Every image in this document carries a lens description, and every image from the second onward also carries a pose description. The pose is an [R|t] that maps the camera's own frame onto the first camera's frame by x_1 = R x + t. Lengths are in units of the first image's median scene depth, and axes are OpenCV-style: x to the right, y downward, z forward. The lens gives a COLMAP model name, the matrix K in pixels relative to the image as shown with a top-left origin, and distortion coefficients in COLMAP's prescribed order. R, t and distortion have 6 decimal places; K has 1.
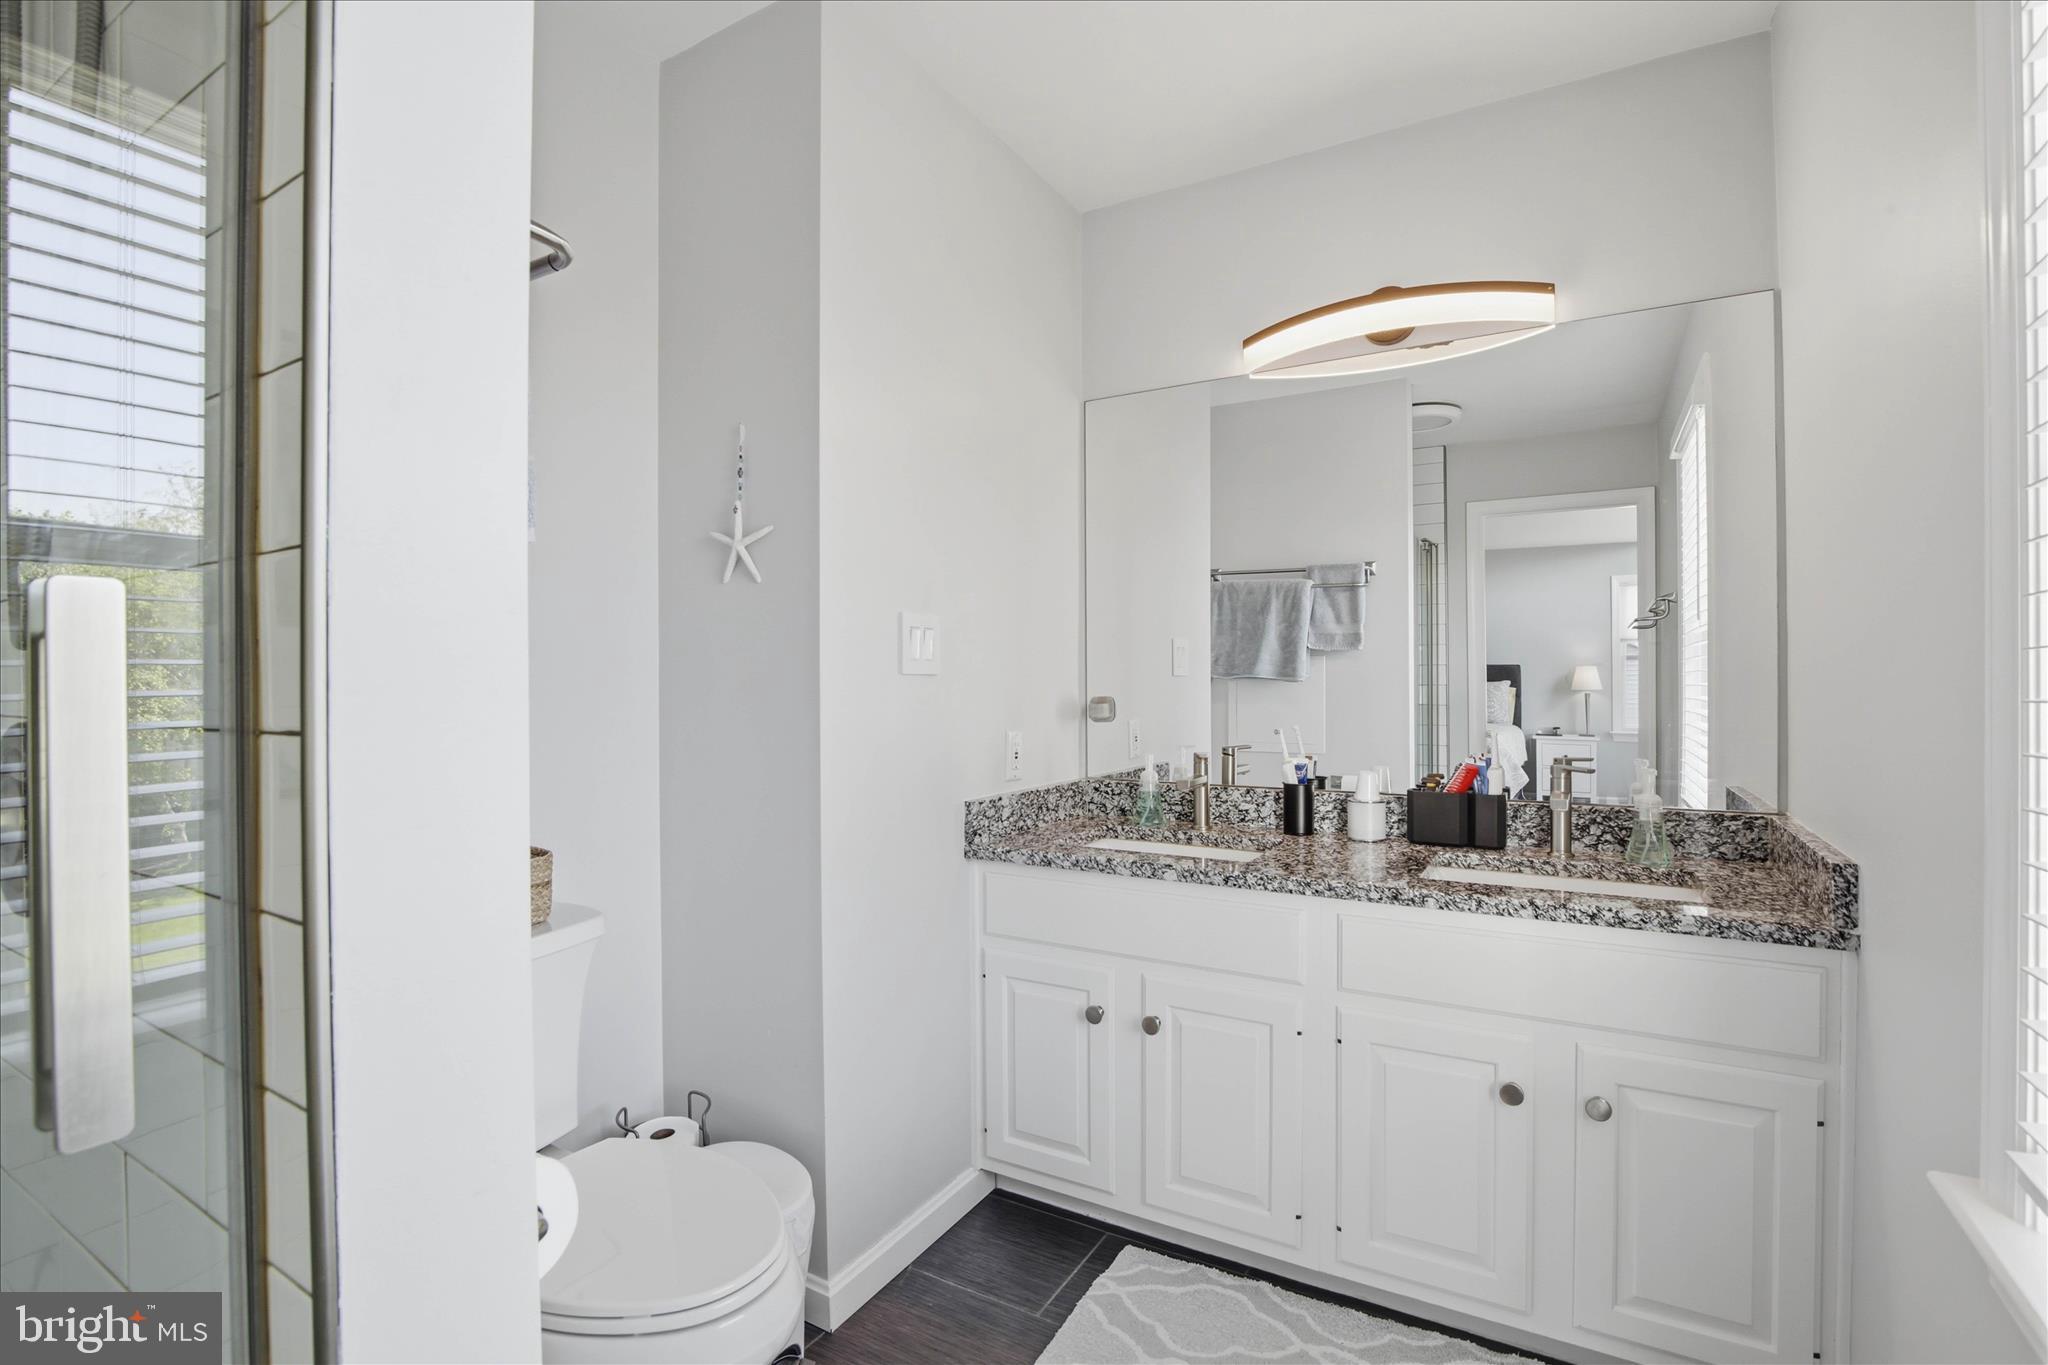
lens RADIAL K [[947.1, 0, 1027.9], [0, 947.1, 641.2], [0, 0, 1]] dist [-0.026014, 0.000241]
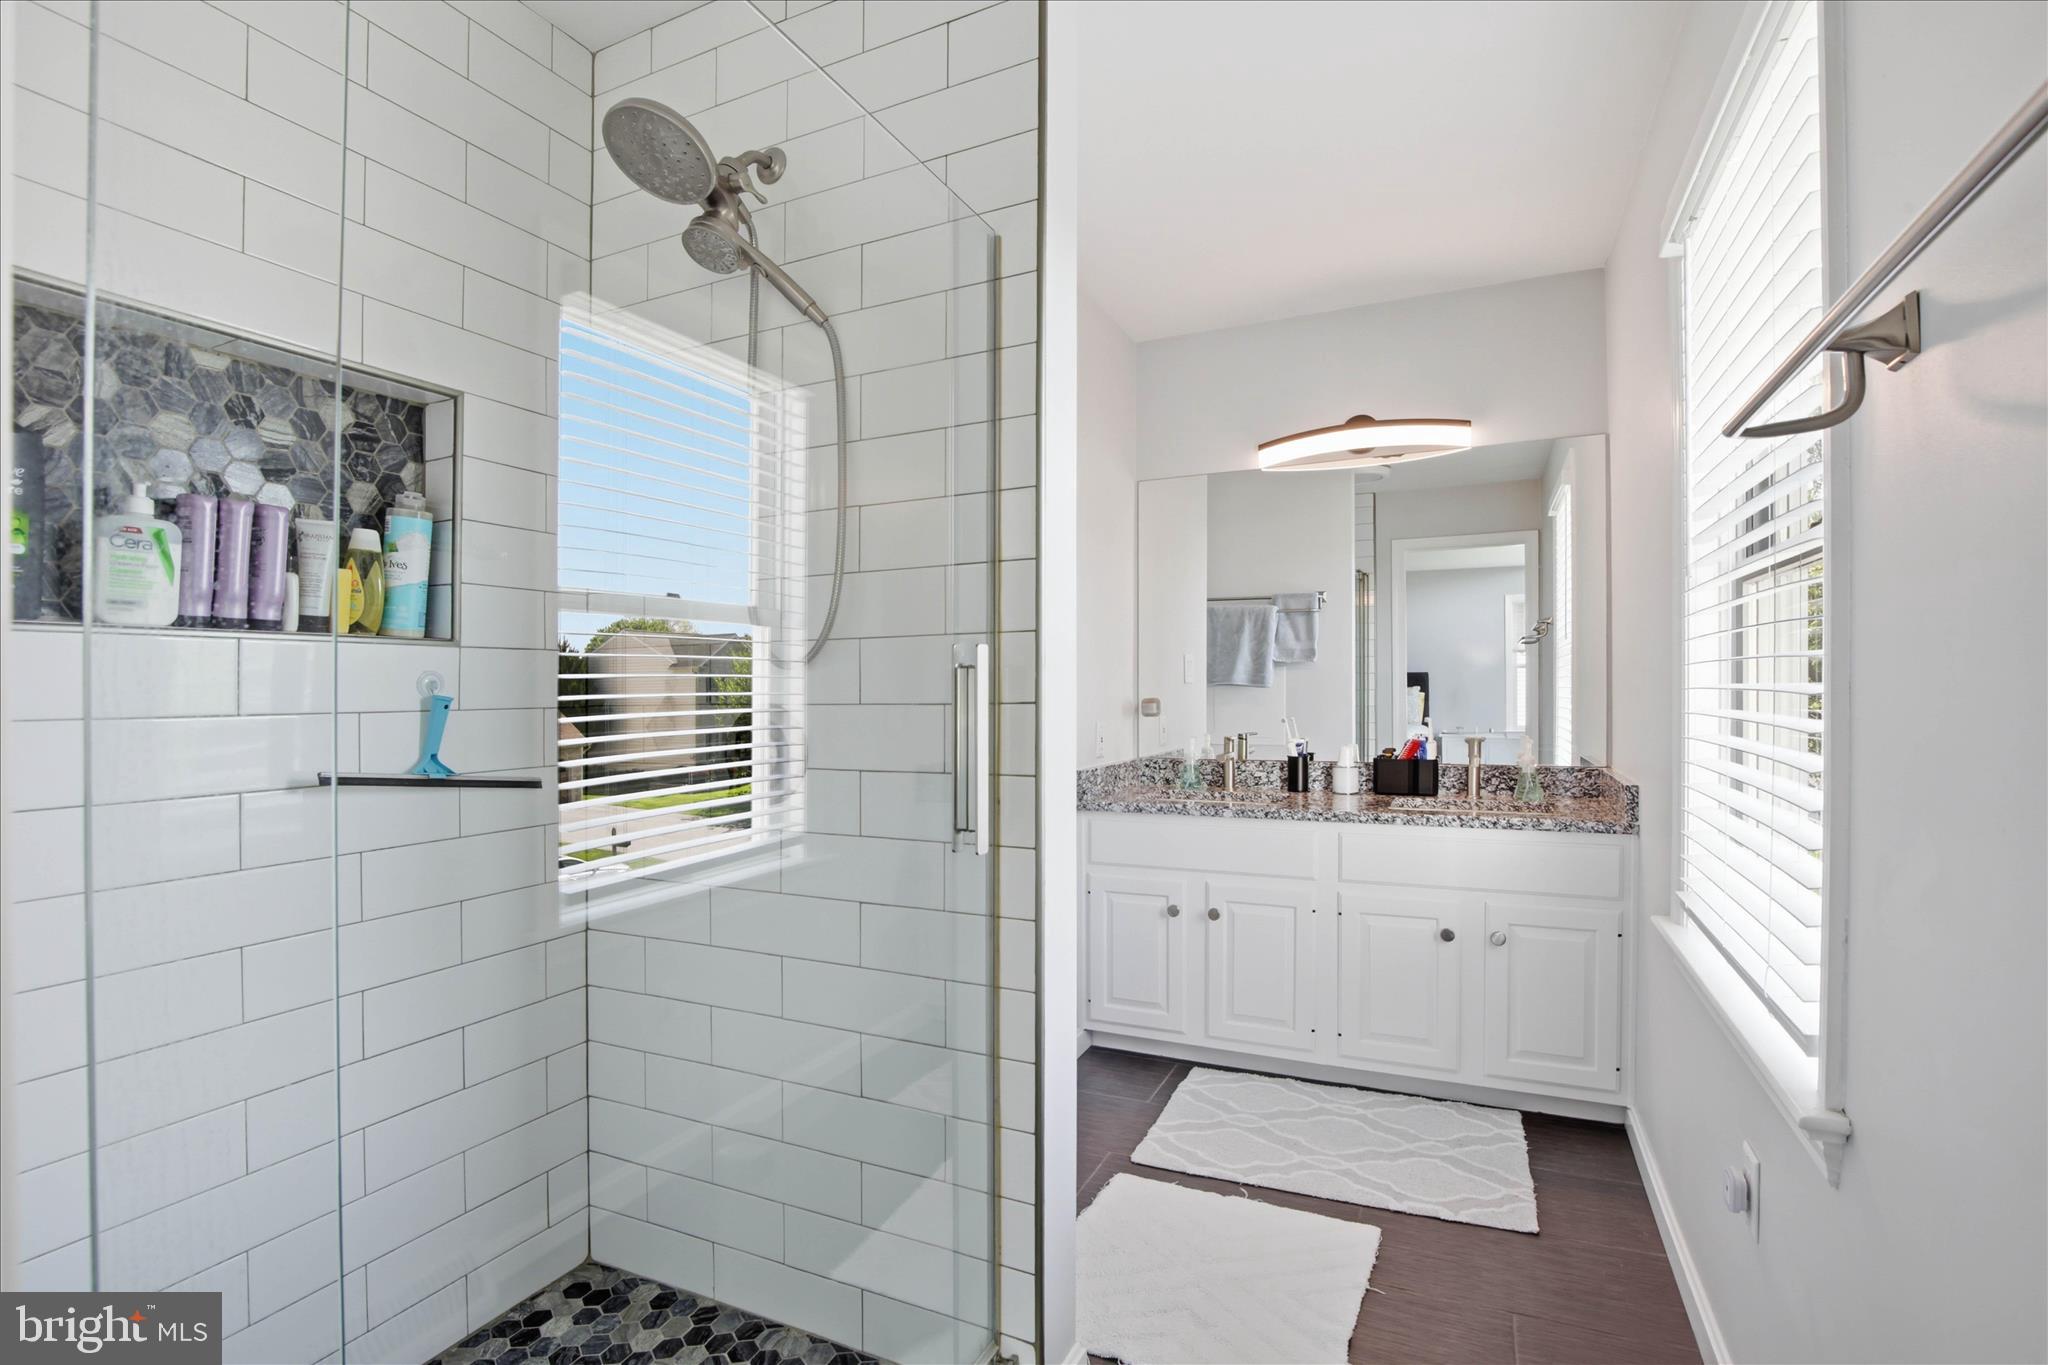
lens RADIAL K [[958.4, 0, 1023.9], [0, 958.4, 664.3], [0, 0, 1]] dist [-0.029406, -0.000081]
pose [[0.996044, -0.005304, 0.088707, -0.265186], [0.004049, 0.999889, 0.014321, -0.013036], [-0.088773, -0.013905, 0.995955, -0.424355]]
